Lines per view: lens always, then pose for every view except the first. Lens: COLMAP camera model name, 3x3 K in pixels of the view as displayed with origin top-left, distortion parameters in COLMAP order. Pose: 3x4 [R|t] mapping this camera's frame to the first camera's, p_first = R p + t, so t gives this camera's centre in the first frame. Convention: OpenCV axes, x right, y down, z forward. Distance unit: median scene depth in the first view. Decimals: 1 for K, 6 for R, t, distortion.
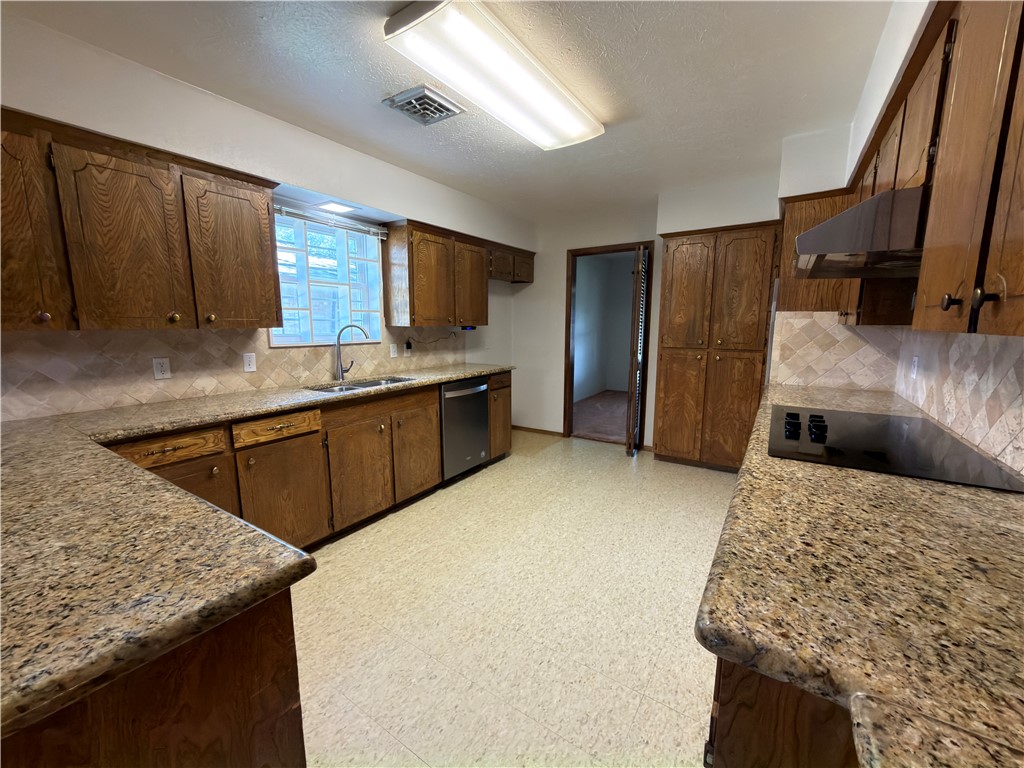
lens RADIAL K [[409.2, 0, 509.7], [0, 409.2, 384.6], [0, 0, 1]] dist [0.001421, -0.000793]
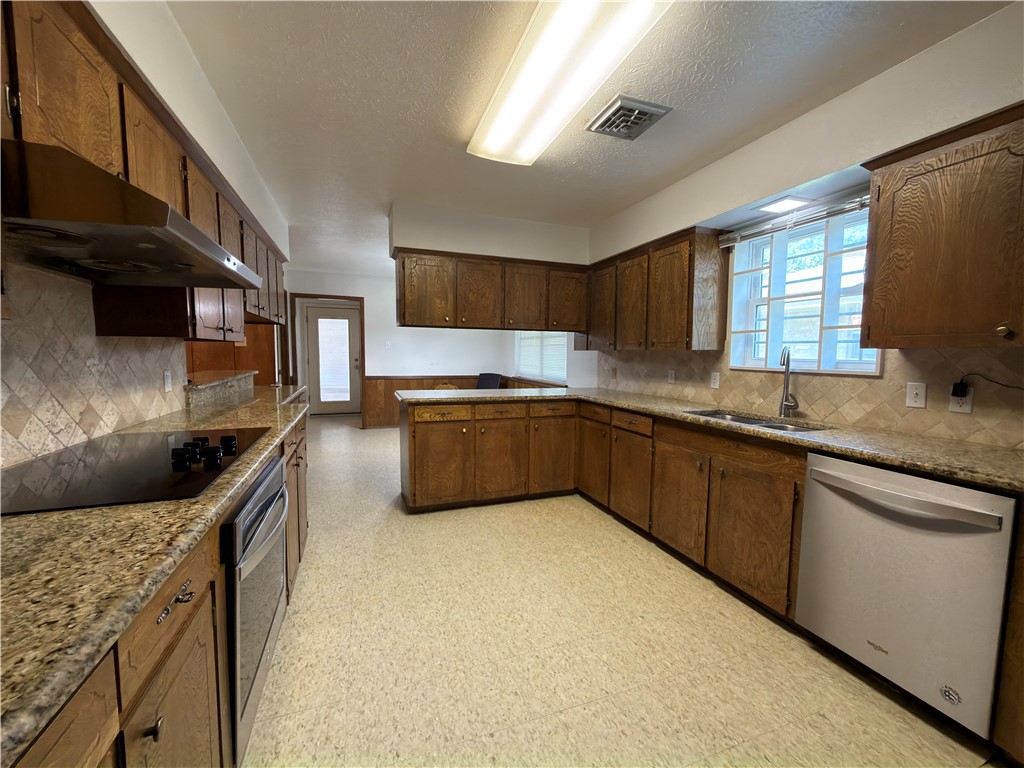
lens RADIAL K [[409.2, 0, 515.4], [0, 409.2, 385.5], [0, 0, 1]] dist [0.001421, -0.000793]
pose [[-0.578999, 0.057537, -0.813295, 0.577889], [-0.132345, 0.977645, 0.163383, -0.141453], [0.804515, 0.202235, -0.558441, 1.096775]]
